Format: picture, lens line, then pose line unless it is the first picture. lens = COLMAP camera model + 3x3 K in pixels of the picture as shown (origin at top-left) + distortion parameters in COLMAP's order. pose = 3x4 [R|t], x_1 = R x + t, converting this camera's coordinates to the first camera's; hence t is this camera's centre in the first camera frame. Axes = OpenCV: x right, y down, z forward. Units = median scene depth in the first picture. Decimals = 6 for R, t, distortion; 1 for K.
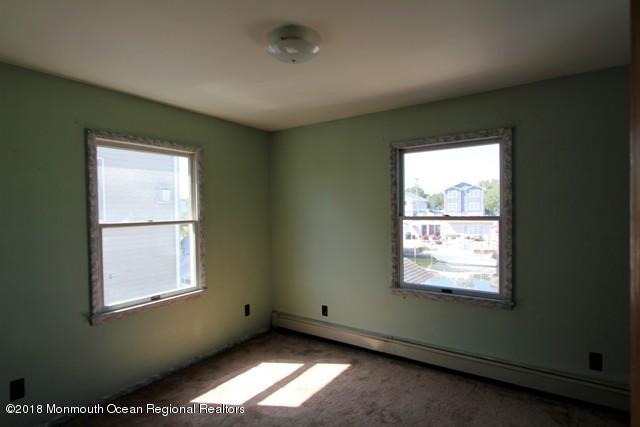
lens RADIAL K [[352.3, 0, 307.7], [0, 352.3, 215.0], [0, 0, 1]] dist [-0.000871, 0.000140]
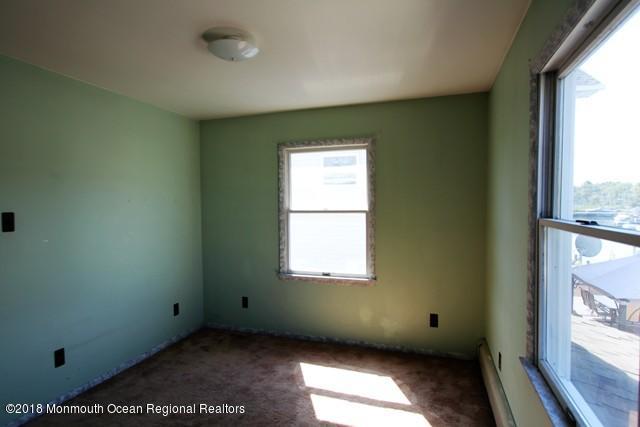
lens RADIAL K [[352.3, 0, 307.7], [0, 352.3, 215.0], [0, 0, 1]] dist [-0.000871, 0.000140]
pose [[0.258253, 0.047359, -0.964916, 0.651993], [-0.015057, 0.998874, 0.044996, -0.015247], [0.965960, 0.002909, 0.258675, 0.593762]]
